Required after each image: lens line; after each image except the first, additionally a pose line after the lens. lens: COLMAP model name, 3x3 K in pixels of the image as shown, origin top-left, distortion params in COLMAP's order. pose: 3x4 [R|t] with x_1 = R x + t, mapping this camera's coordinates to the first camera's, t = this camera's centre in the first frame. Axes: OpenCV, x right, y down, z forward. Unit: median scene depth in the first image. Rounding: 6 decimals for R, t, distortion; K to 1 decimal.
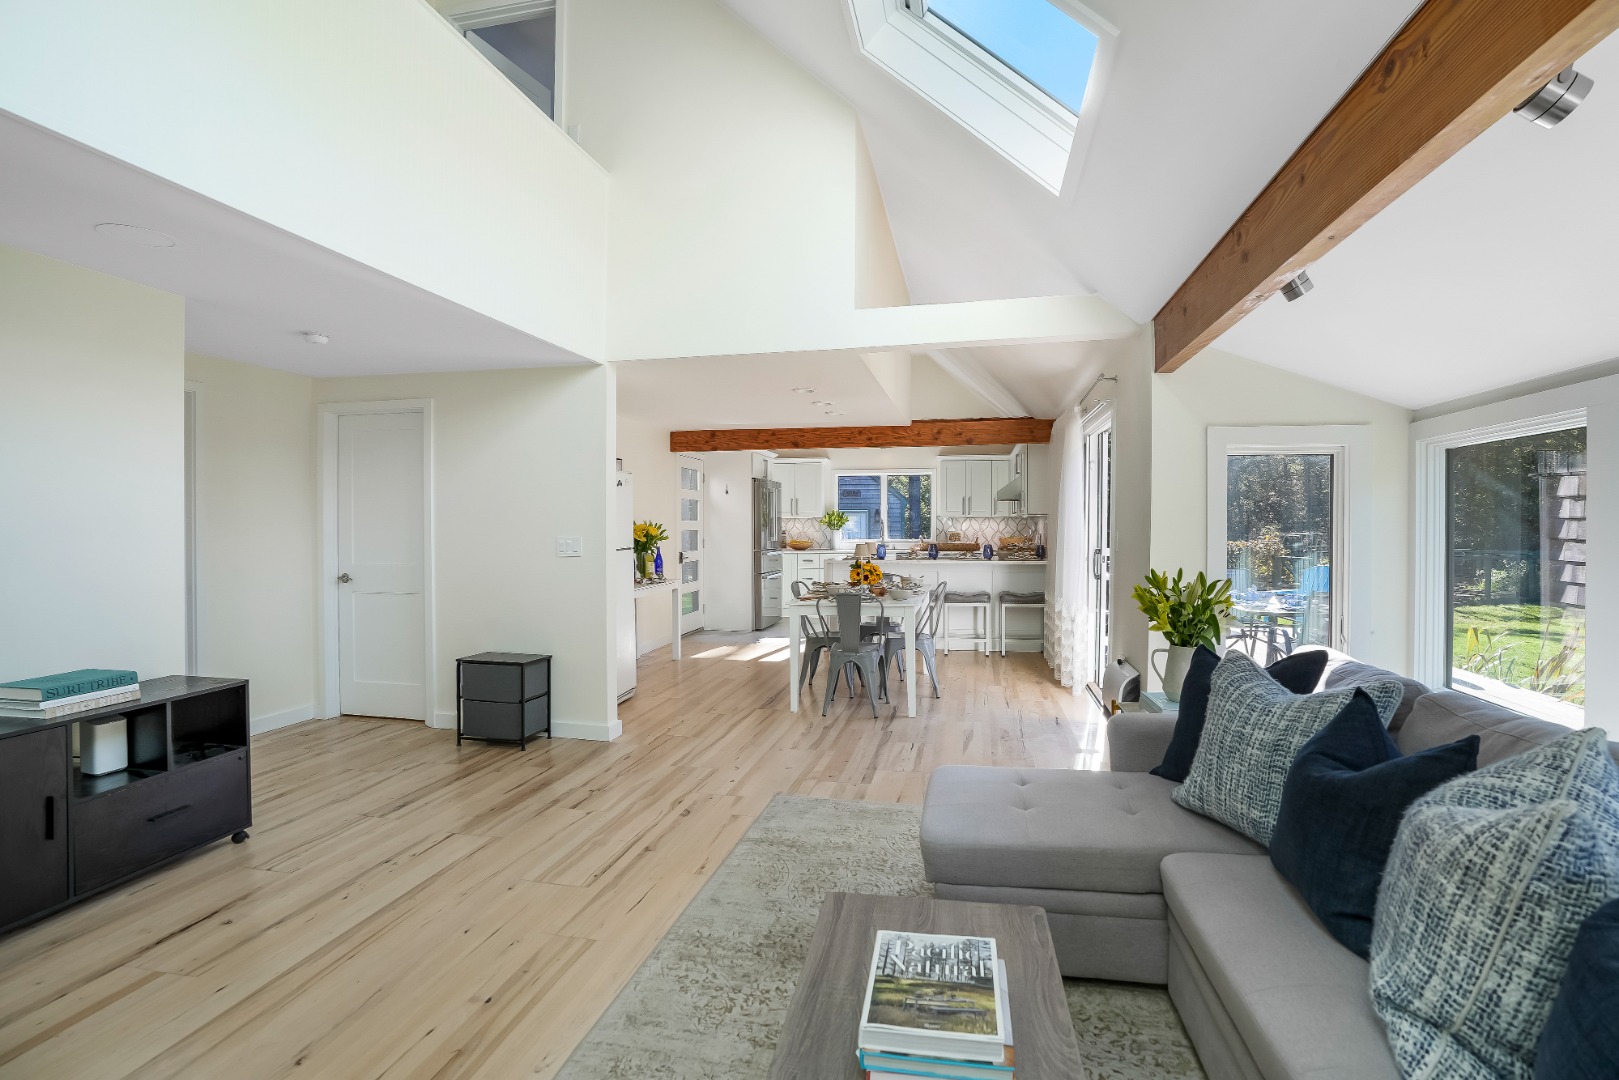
lens RADIAL K [[755.1, 0, 816.0], [0, 755.1, 531.3], [0, 0, 1]] dist [-0.061941, 0.025854]
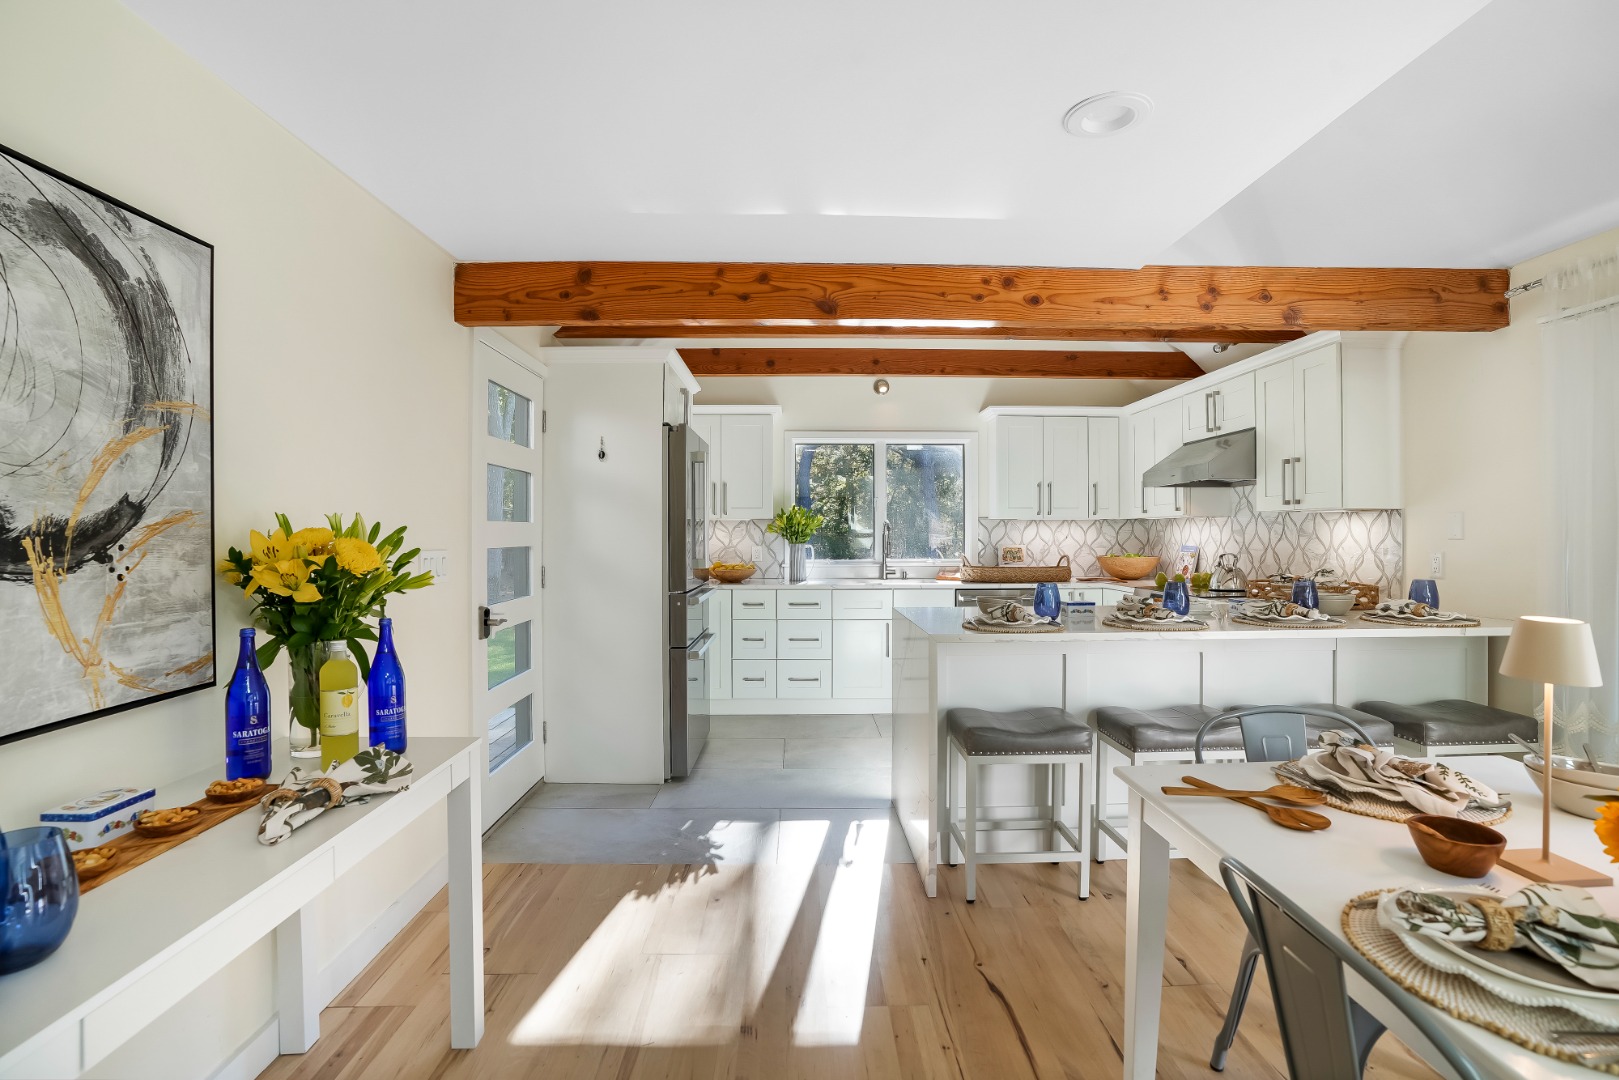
lens RADIAL K [[755.1, 0, 816.0], [0, 755.1, 531.3], [0, 0, 1]] dist [-0.061941, 0.025854]
pose [[0.972922, 0.001235, 0.231130, -0.159167], [0.001683, 0.999921, -0.012425, -0.006530], [-0.231127, 0.012478, 0.972843, 0.912148]]
